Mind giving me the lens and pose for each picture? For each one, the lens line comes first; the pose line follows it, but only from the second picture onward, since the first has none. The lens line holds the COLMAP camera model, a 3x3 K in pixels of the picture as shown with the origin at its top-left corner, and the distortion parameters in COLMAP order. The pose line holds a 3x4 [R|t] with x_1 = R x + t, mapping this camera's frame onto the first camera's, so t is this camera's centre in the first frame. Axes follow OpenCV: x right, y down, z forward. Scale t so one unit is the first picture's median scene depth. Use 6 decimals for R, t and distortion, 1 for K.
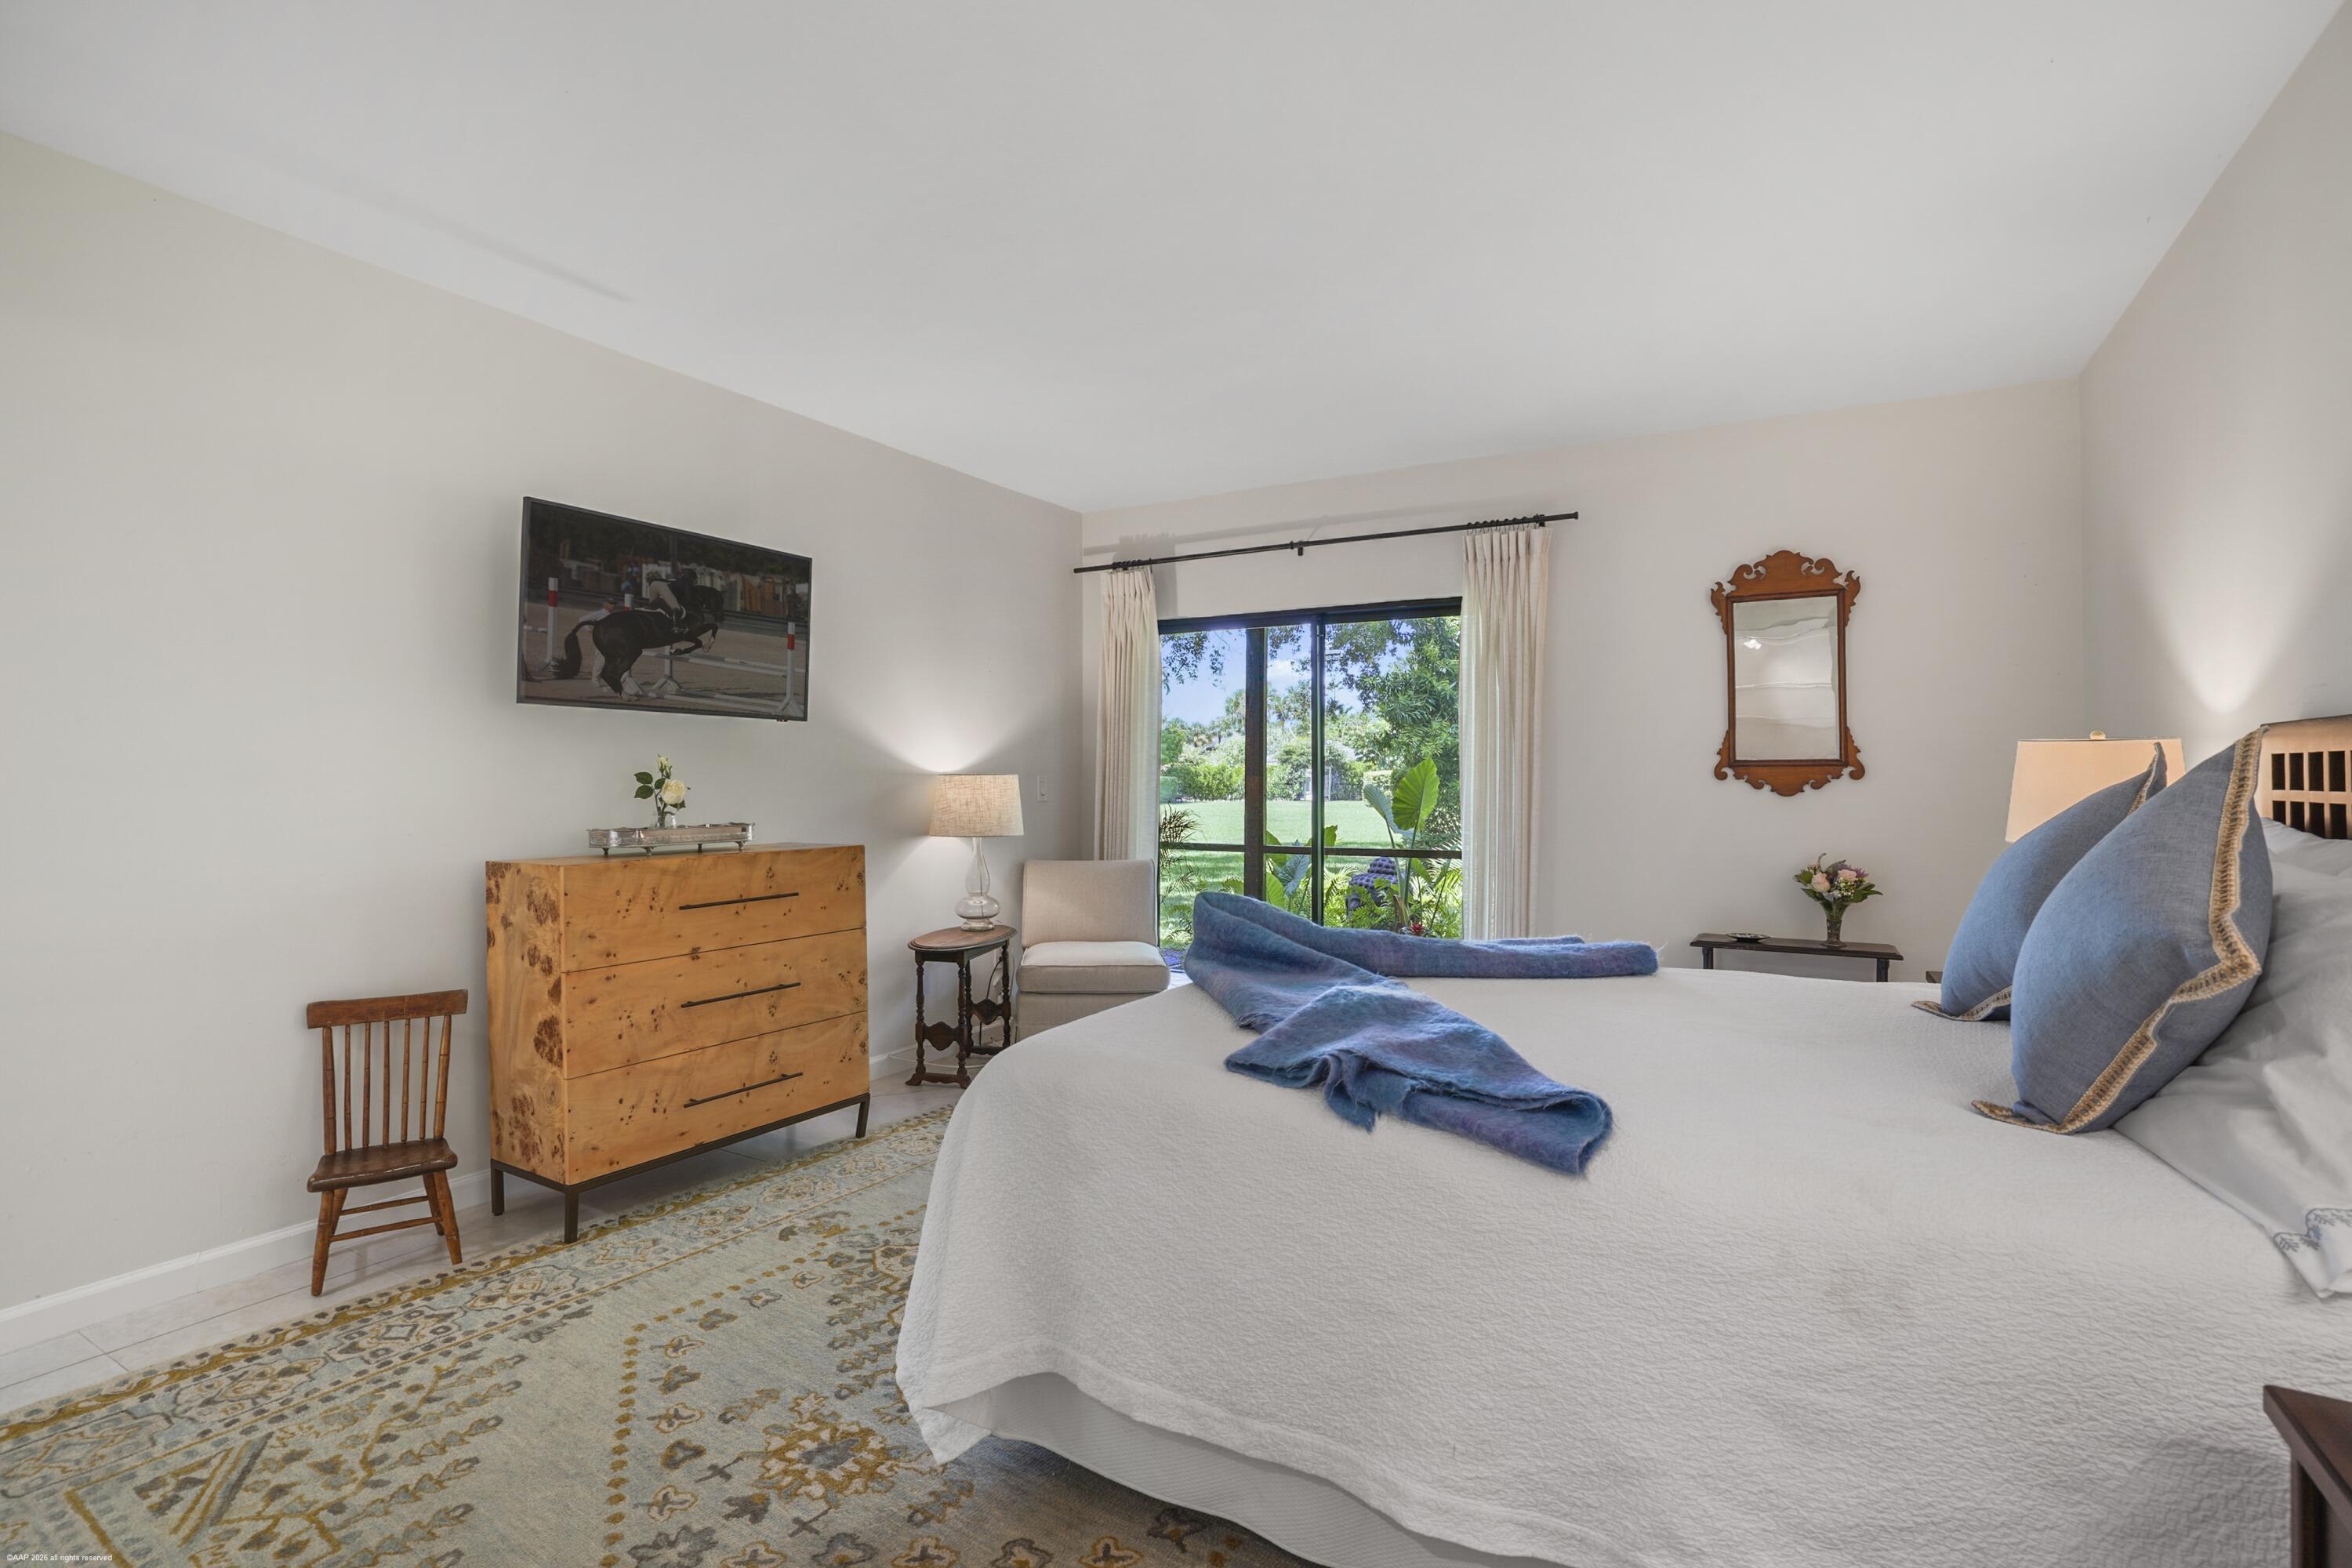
lens RADIAL K [[1098.7, 0, 1178.7], [0, 1098.7, 777.7], [0, 0, 1]] dist [-0.089692, 0.063111]
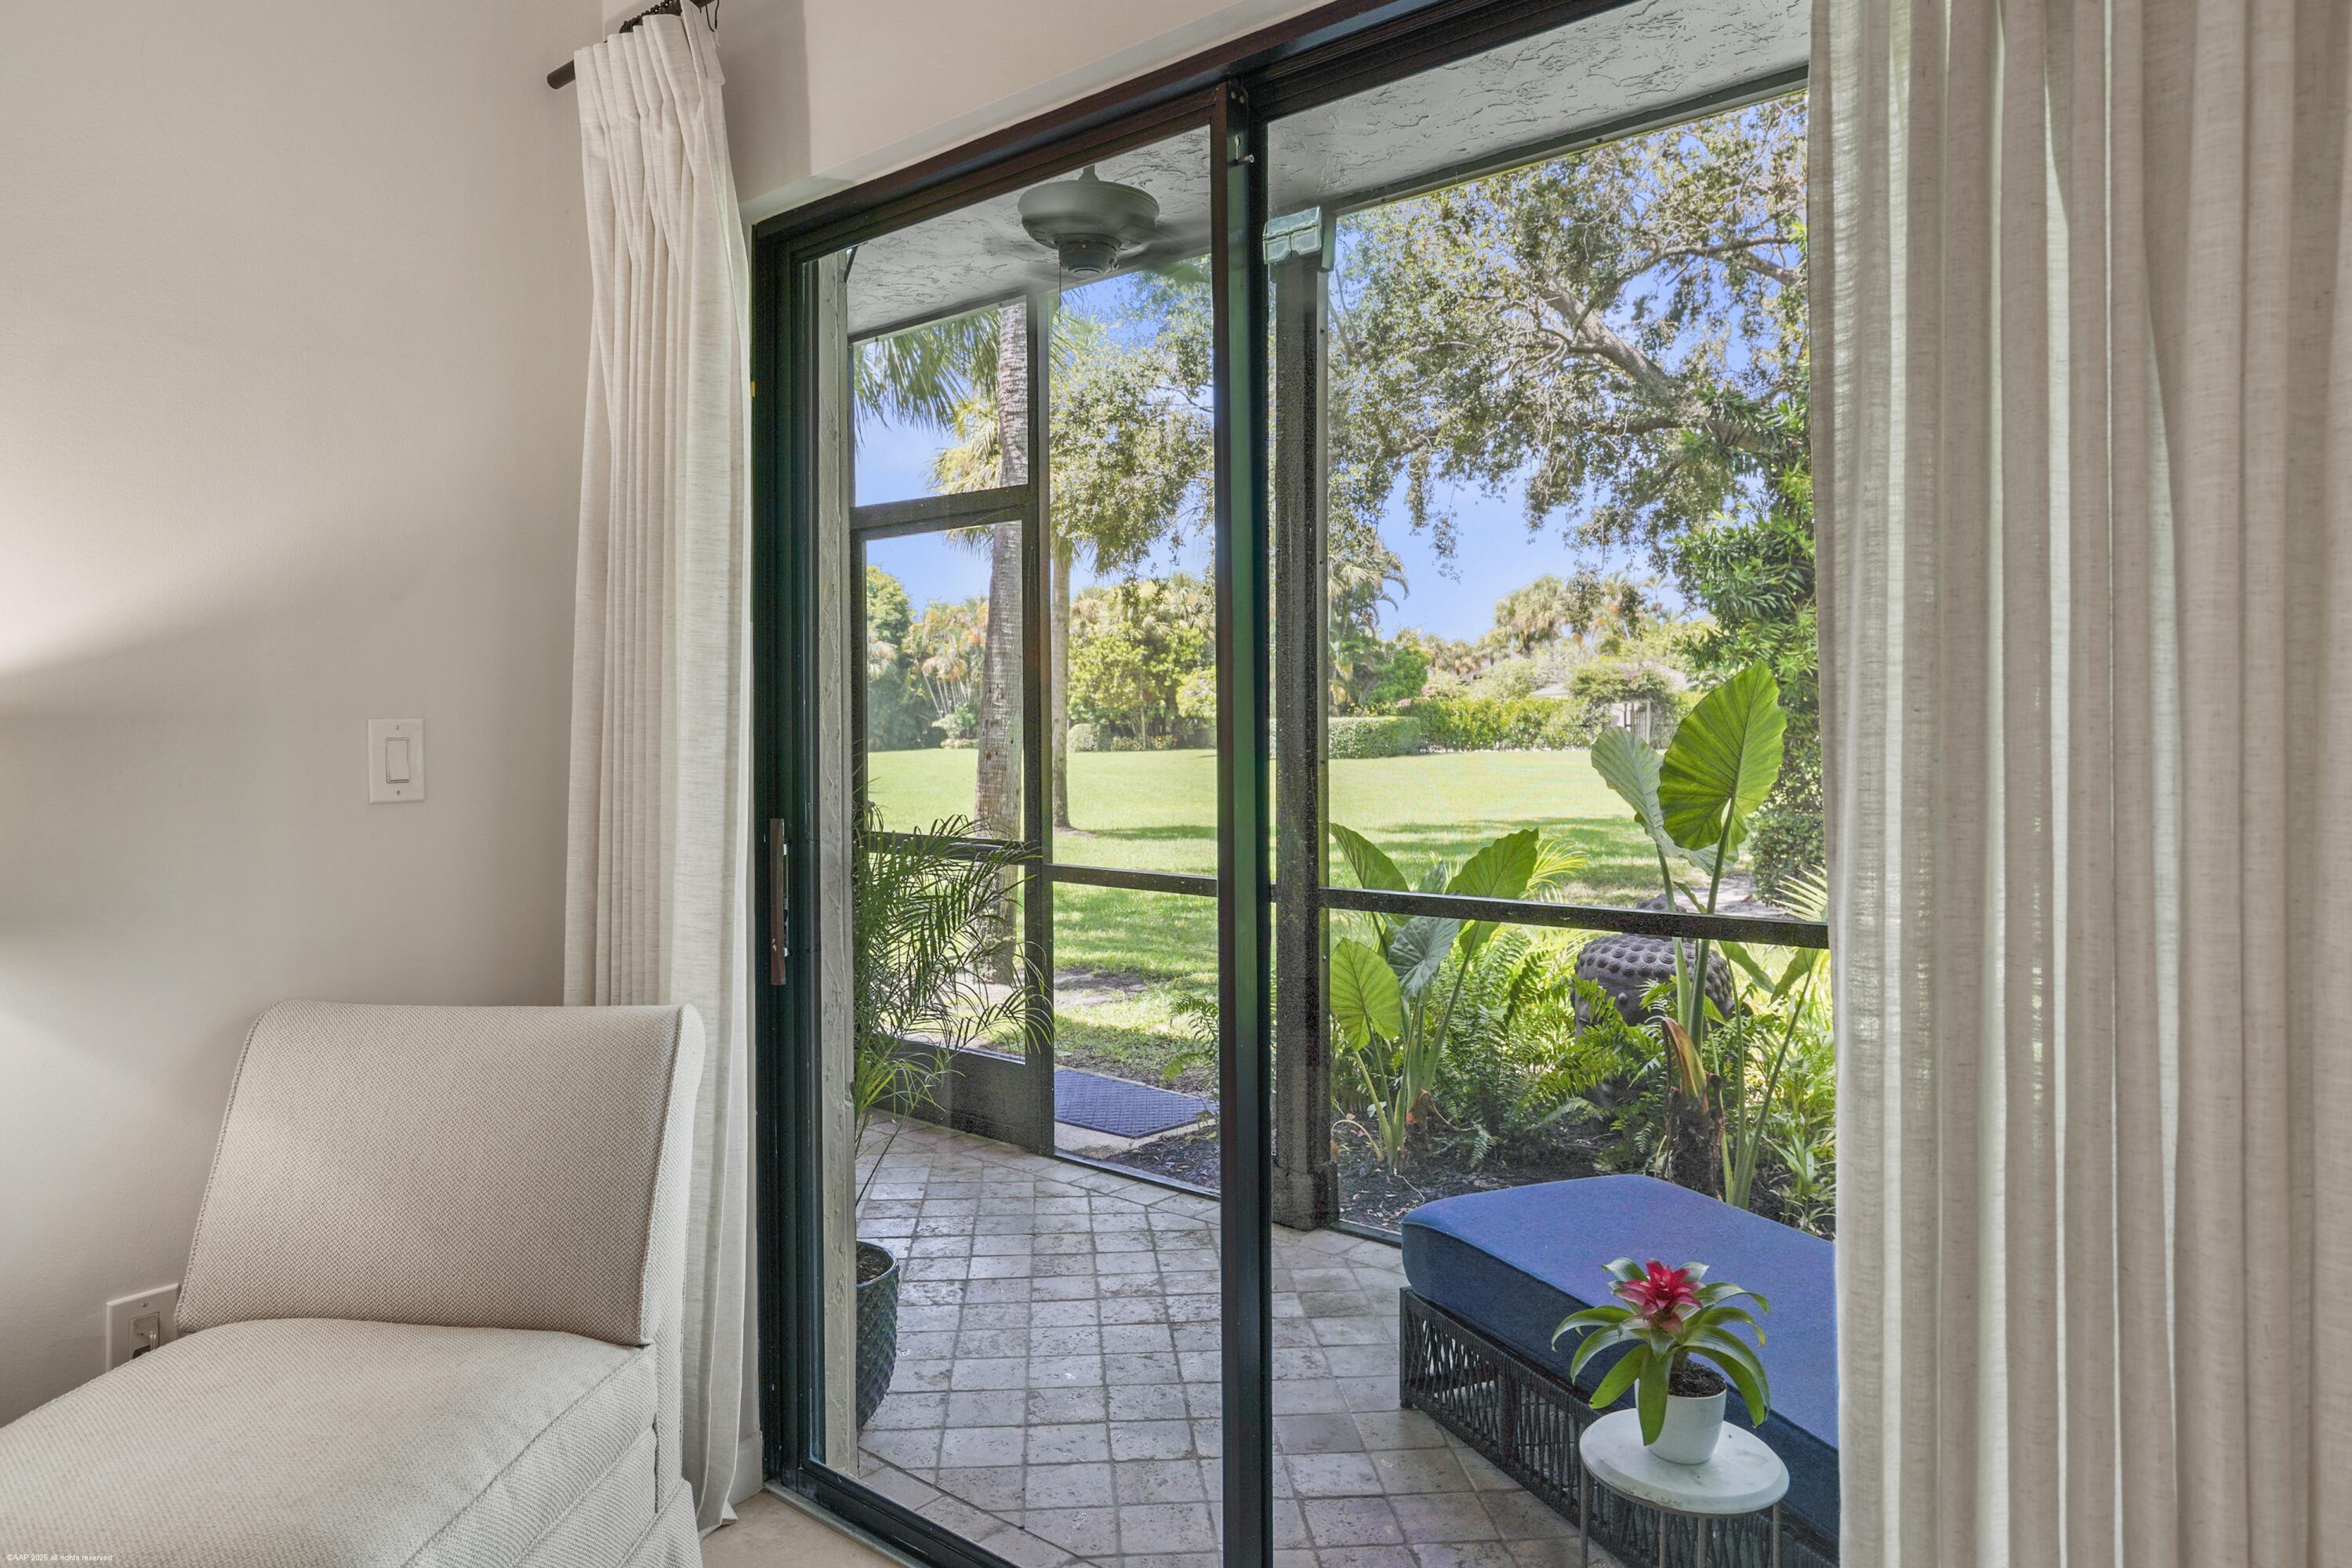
lens RADIAL K [[1491.4, 0, 1176.0], [0, 1491.4, 784.0], [0, 0, 1]] dist [0.002636, 0.000560]
pose [[0.985279, -0.002761, -0.170930, 0.035278], [0.010157, 0.999049, 0.042409, 0.000417], [0.170650, -0.043521, 0.984370, 0.138438]]
